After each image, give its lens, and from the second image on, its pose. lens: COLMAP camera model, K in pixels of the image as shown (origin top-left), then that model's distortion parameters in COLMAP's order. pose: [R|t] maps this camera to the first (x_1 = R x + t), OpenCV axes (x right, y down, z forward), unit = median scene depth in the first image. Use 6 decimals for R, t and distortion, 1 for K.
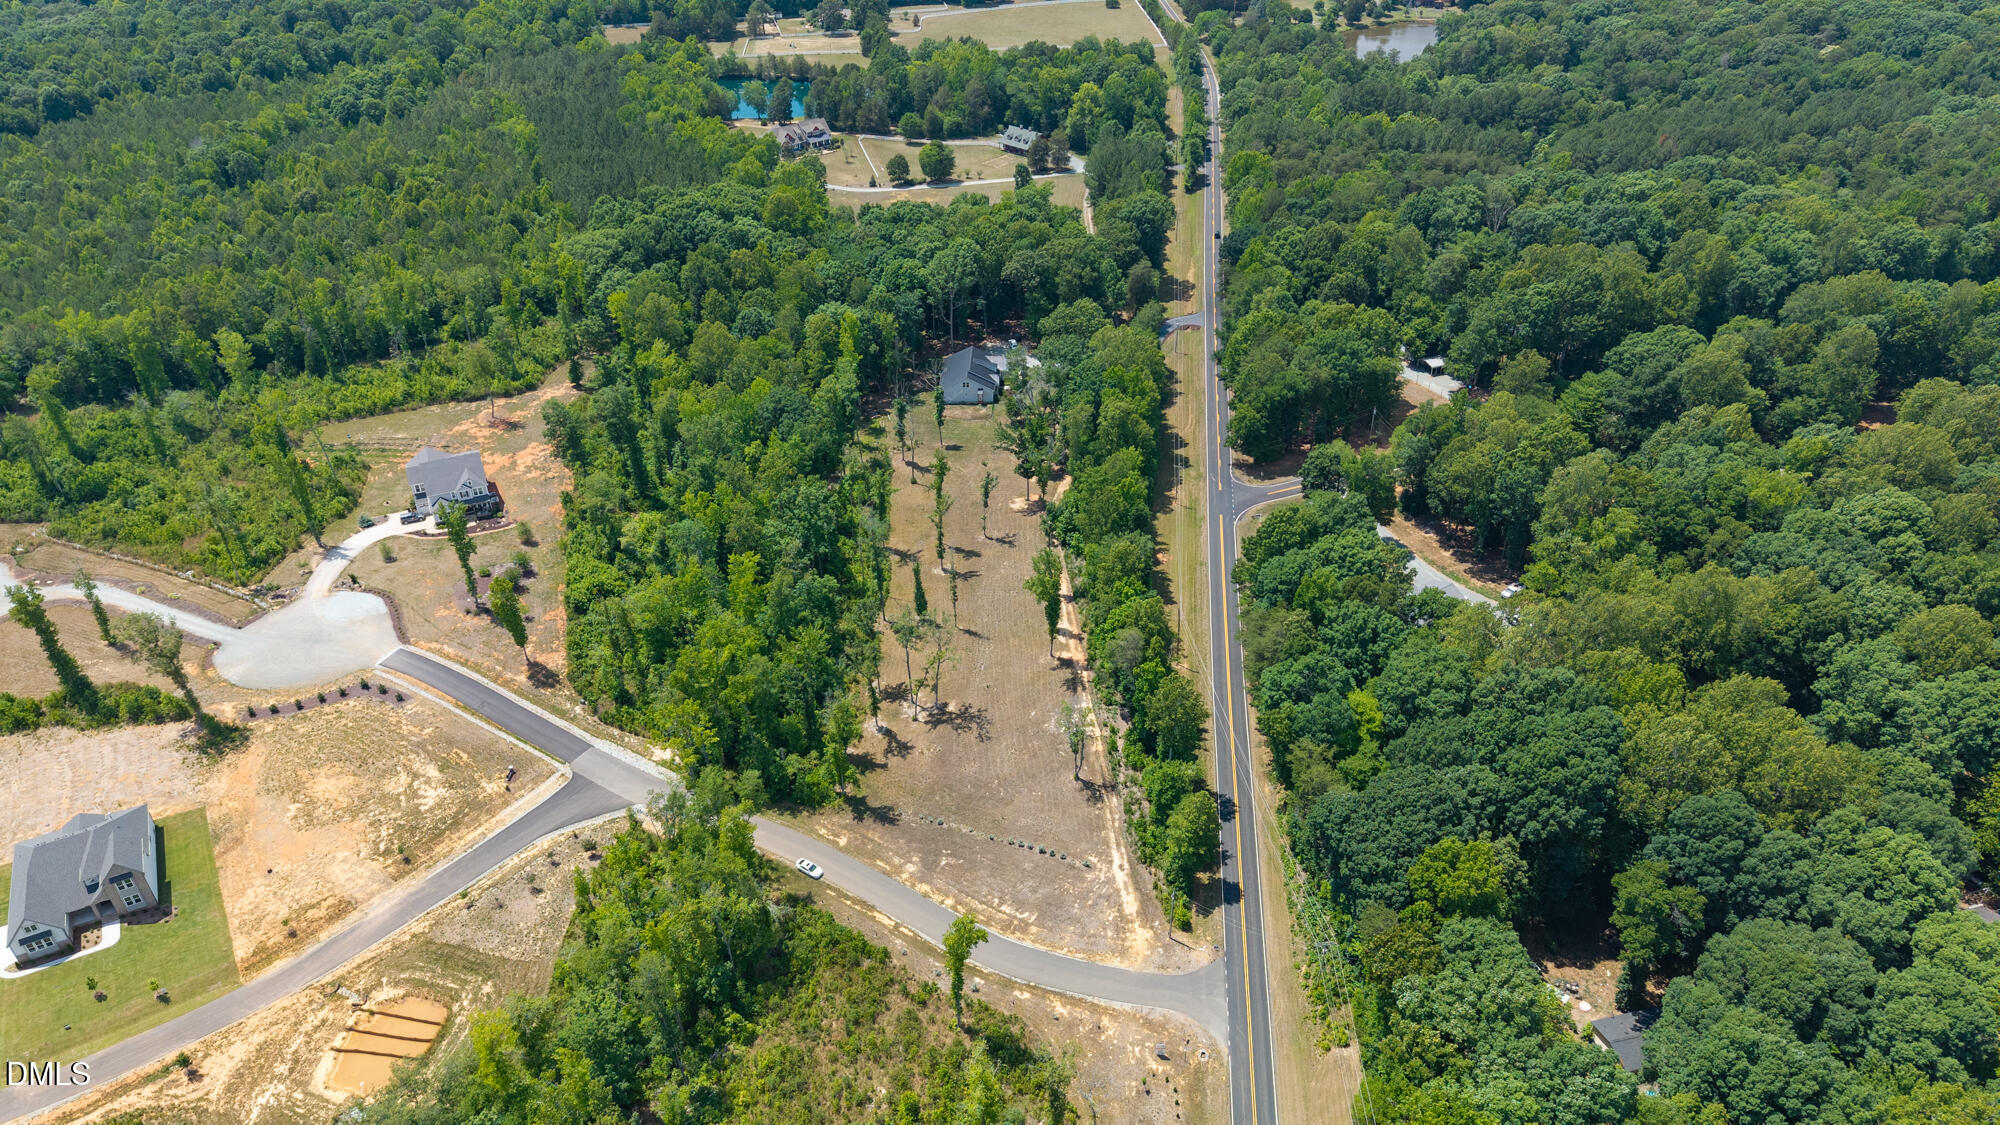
lens RADIAL K [[1341.6, 0, 999.2], [0, 1341.6, 561.0], [0, 0, 1]] dist [0.023365, -0.029113]
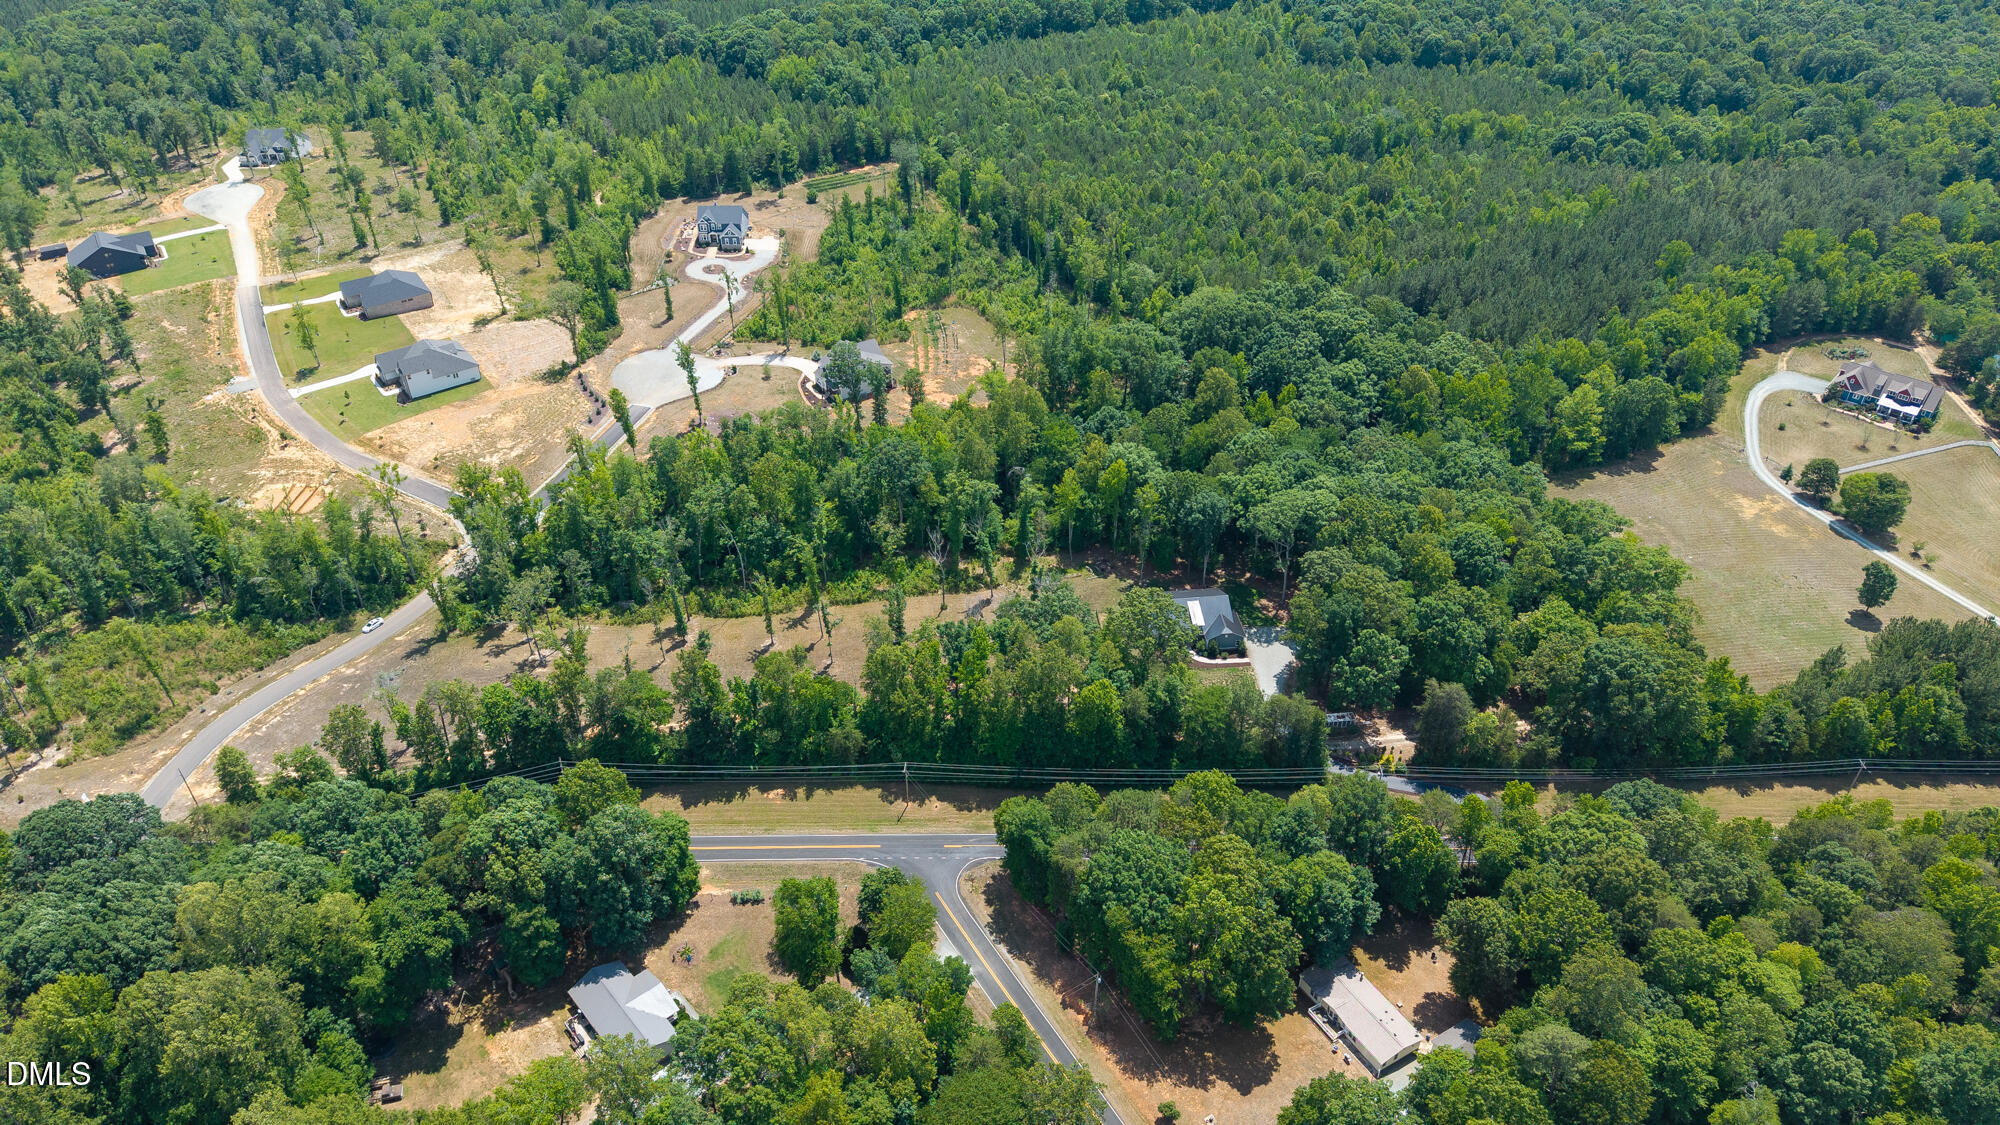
lens RADIAL K [[1341.6, 0, 1001.7], [0, 1341.6, 550.6], [0, 0, 1]] dist [0.023365, -0.029113]
pose [[0.141375, 0.575530, -0.805468, 0.702618], [-0.551274, 0.721580, 0.418831, -0.524145], [0.822259, 0.384821, 0.419288, 0.644387]]
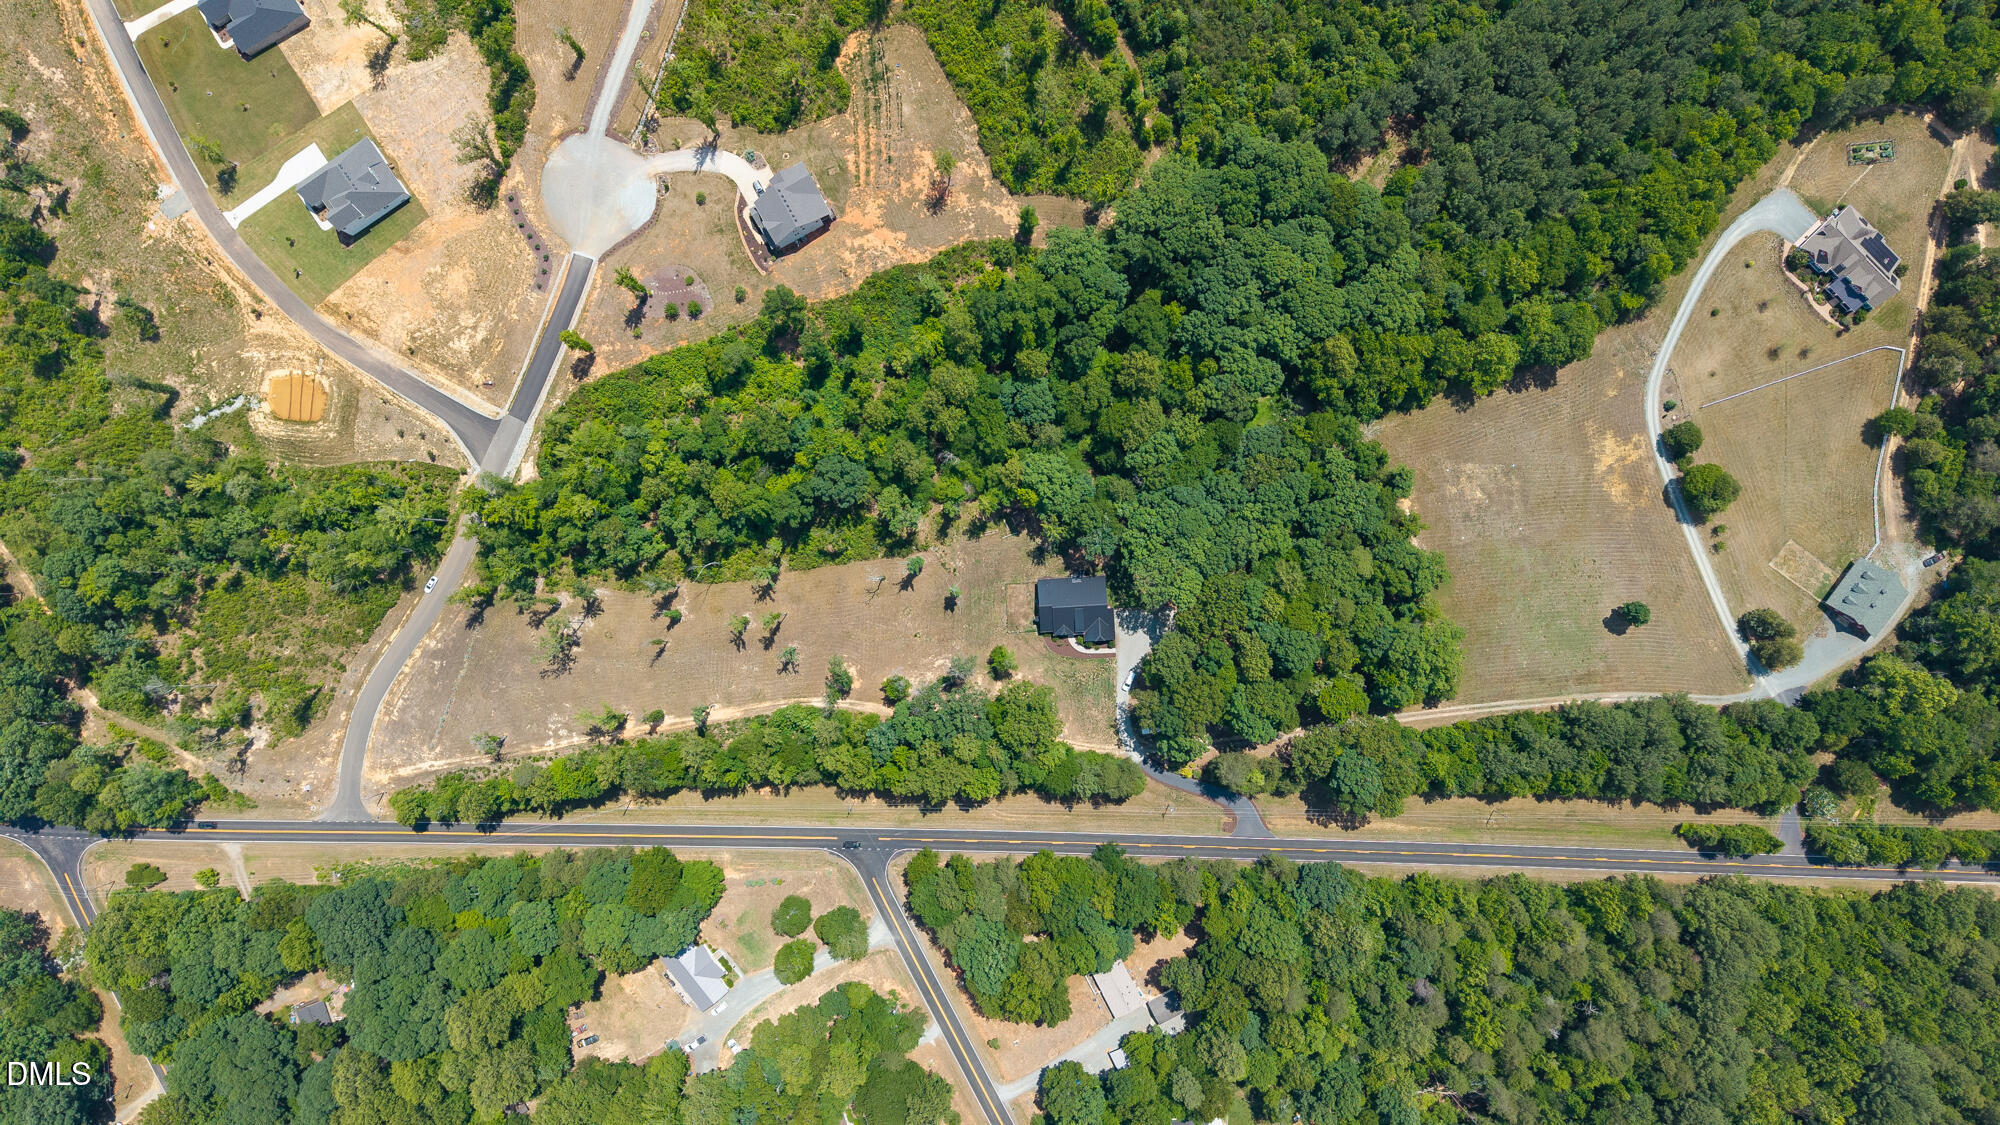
lens RADIAL K [[1341.6, 0, 987.8], [0, 1341.6, 540.8], [0, 0, 1]] dist [0.023365, -0.029113]
pose [[0.095026, 0.995472, 0.002516, -0.093657], [-0.549433, 0.050340, 0.834020, -1.126670], [0.830116, -0.080636, 0.551729, 0.449299]]
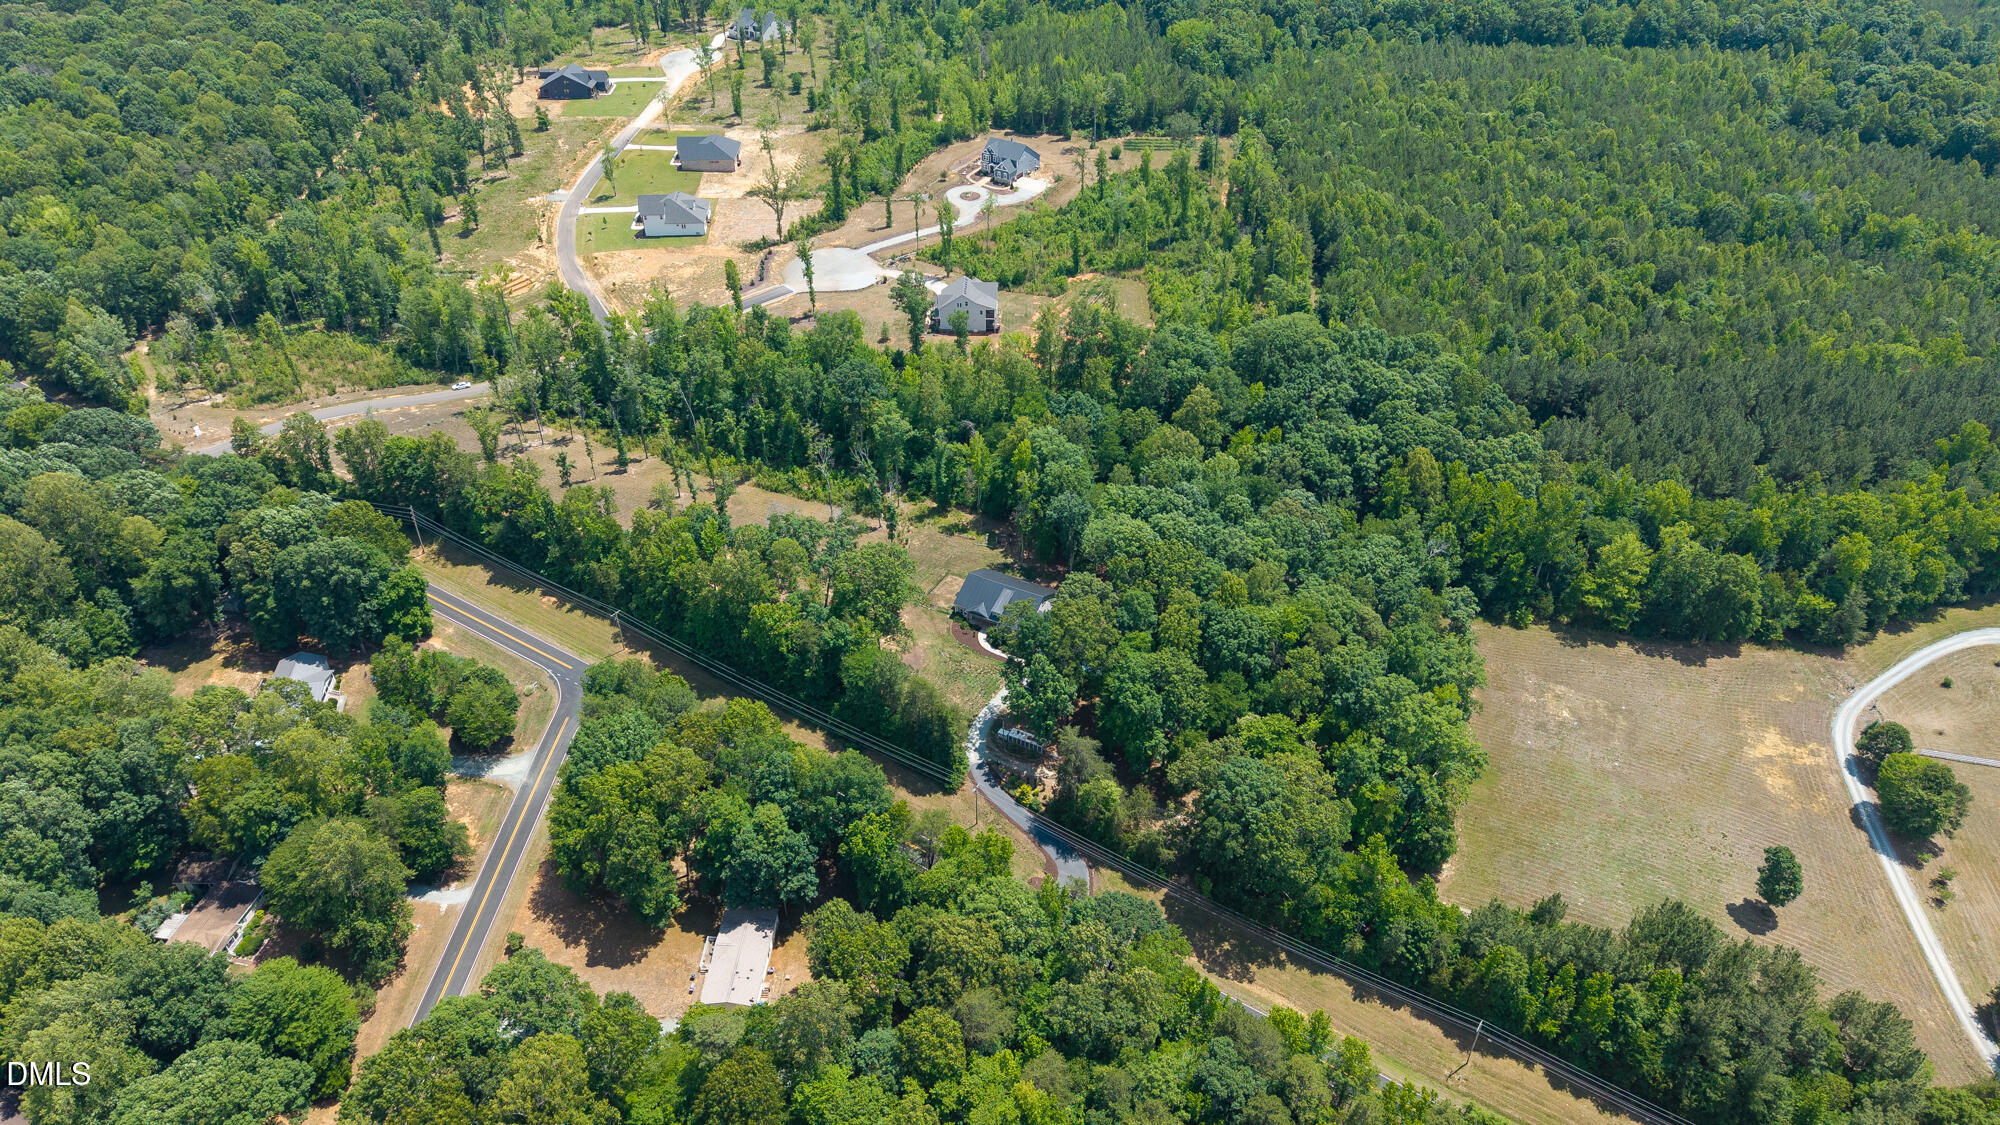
lens RADIAL K [[1341.6, 0, 1001.1], [0, 1341.6, 551.9], [0, 0, 1]] dist [0.023365, -0.029113]
pose [[-0.427702, 0.541763, -0.723578, 0.646799], [-0.501836, 0.523477, 0.688573, -0.834689], [0.751819, 0.657621, 0.047984, 1.101378]]
